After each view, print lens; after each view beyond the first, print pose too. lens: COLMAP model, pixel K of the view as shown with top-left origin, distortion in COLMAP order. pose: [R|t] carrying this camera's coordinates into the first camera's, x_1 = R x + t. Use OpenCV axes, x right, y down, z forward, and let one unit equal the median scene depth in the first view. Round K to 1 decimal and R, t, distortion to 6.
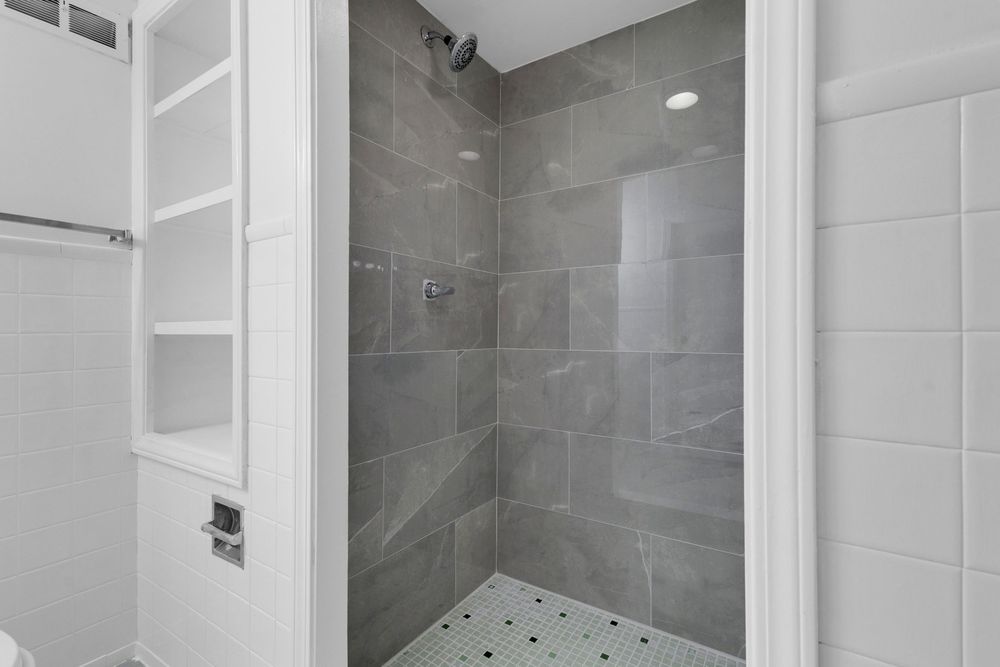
lens RADIAL K [[447.3, 0, 508.6], [0, 447.3, 325.6], [0, 0, 1]] dist [0.007841, 0.000241]
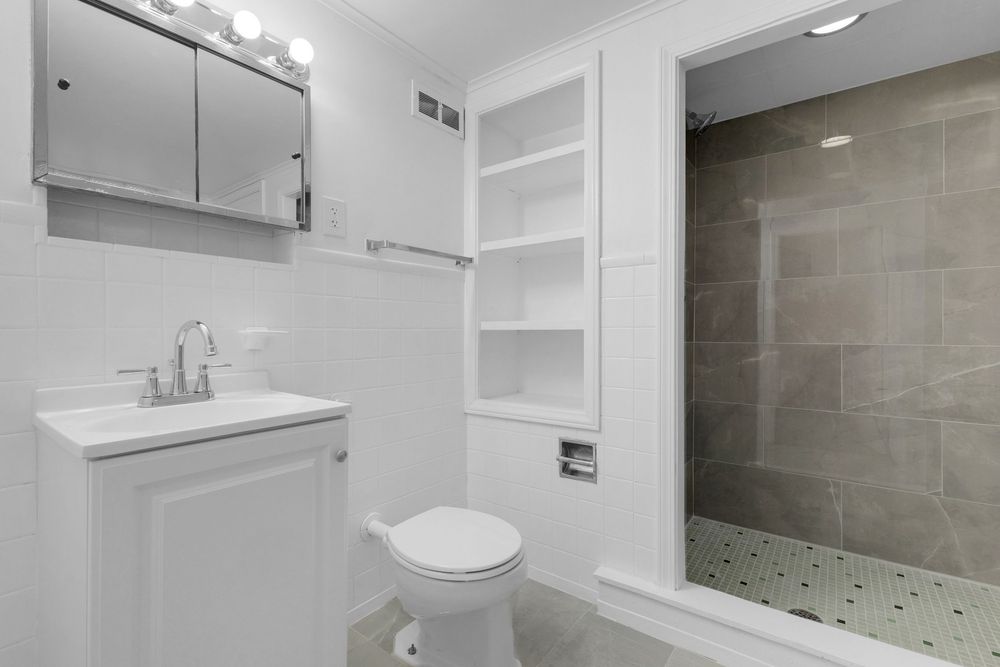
lens RADIAL K [[447.3, 0, 500.6], [0, 447.3, 328.6], [0, 0, 1]] dist [0.007841, 0.000241]
pose [[0.998099, 0.001949, -0.061596, -0.633368], [-0.001697, 0.999990, 0.004131, 0.010241], [0.061603, -0.004018, 0.998093, -0.404810]]
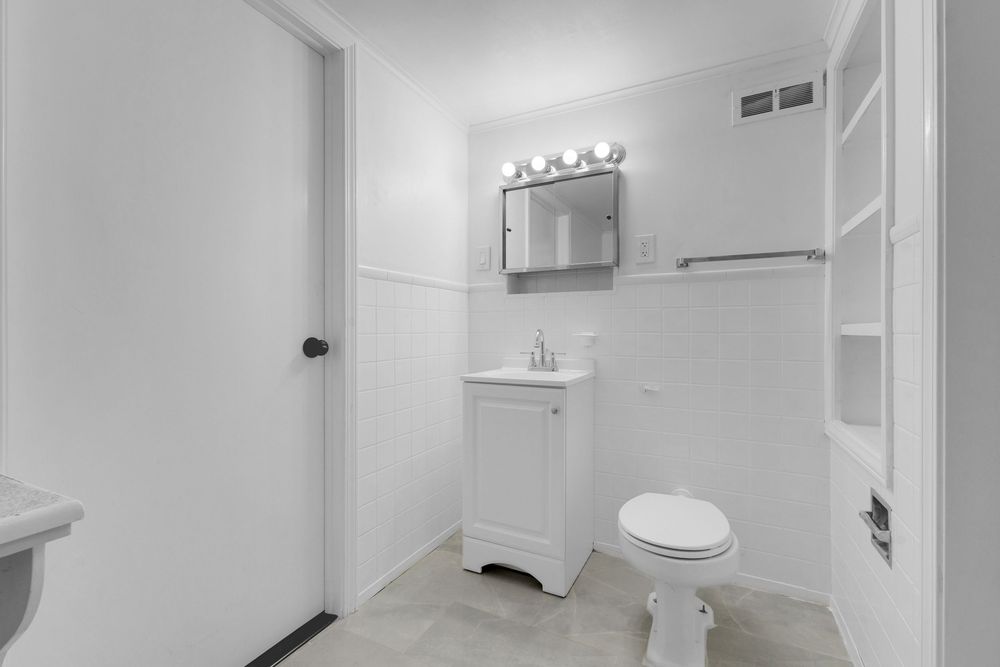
lens RADIAL K [[447.3, 0, 508.7], [0, 447.3, 330.9], [0, 0, 1]] dist [0.007841, 0.000241]
pose [[0.131756, 0.005065, -0.991269, 0.230752], [0.005227, 0.999969, 0.005804, -0.001955], [0.991268, -0.005946, 0.131725, 0.014939]]
